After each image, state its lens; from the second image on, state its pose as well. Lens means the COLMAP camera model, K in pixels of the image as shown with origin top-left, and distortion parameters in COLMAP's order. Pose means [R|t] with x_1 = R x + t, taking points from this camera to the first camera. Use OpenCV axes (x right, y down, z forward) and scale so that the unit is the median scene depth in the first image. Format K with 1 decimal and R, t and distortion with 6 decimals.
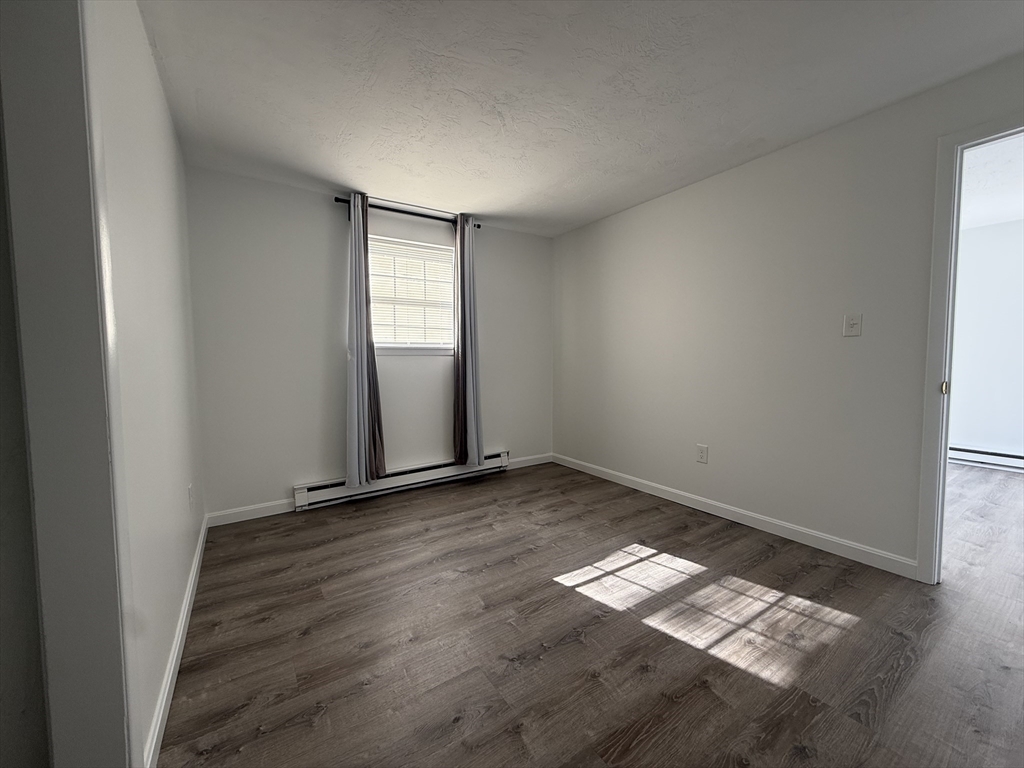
lens RADIAL K [[405.8, 0, 513.1], [0, 405.8, 383.4], [0, 0, 1]] dist [0.001303, 0.000283]
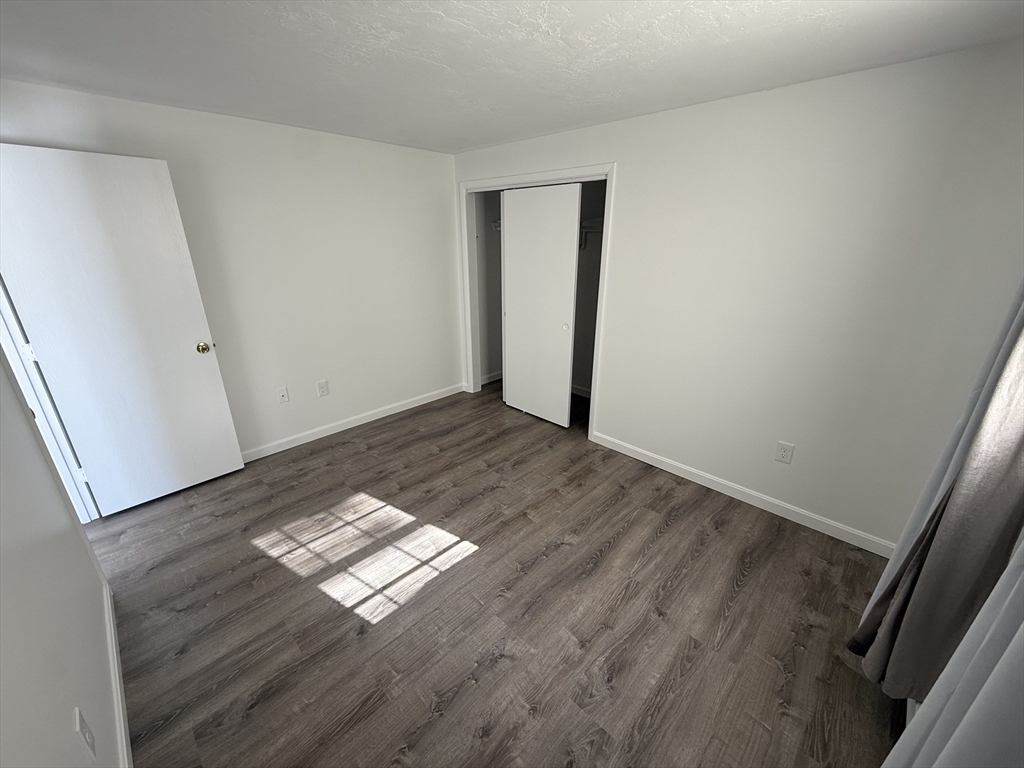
lens RADIAL K [[405.8, 0, 513.7], [0, 405.8, 385.7], [0, 0, 1]] dist [0.001303, 0.000283]
pose [[-0.976003, 0.081938, -0.201752, 0.189962], [-0.007752, 0.912843, 0.408236, -0.368330], [0.217618, 0.400004, -0.890303, 1.788733]]
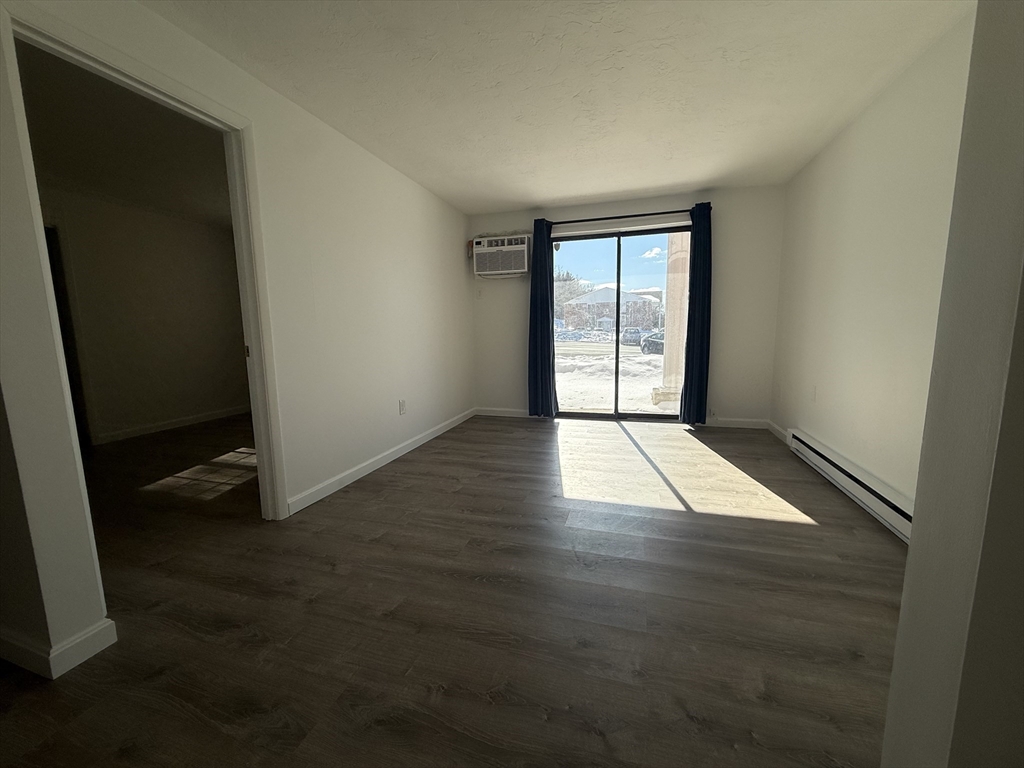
lens RADIAL K [[405.8, 0, 506.0], [0, 405.8, 381.3], [0, 0, 1]] dist [0.001303, 0.000283]
pose [[0.631568, 0.099198, -0.768948, 2.182032], [-0.039465, 0.994609, 0.095896, -0.039521], [0.774315, -0.030218, 0.632078, 0.753468]]
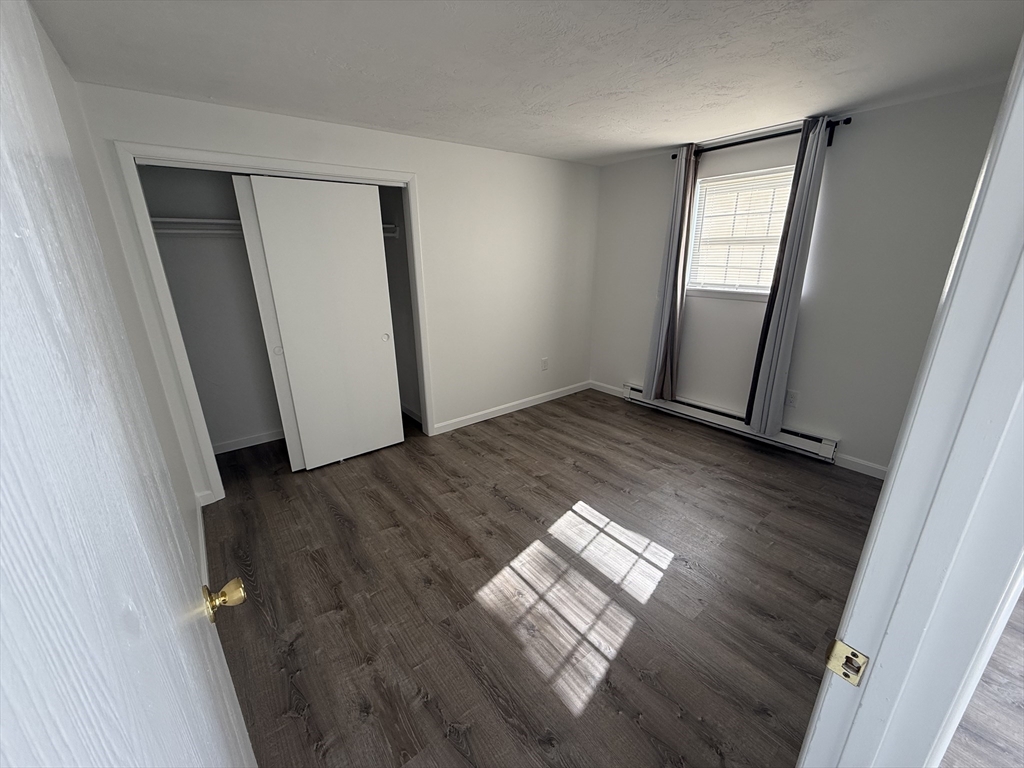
lens RADIAL K [[405.8, 0, 508.3], [0, 405.8, 383.8], [0, 0, 1]] dist [0.001303, 0.000283]
pose [[0.077360, 0.315238, -0.945854, 1.153530], [-0.050083, 0.948728, 0.312100, -0.254167], [0.995745, 0.023227, 0.089181, 0.634010]]
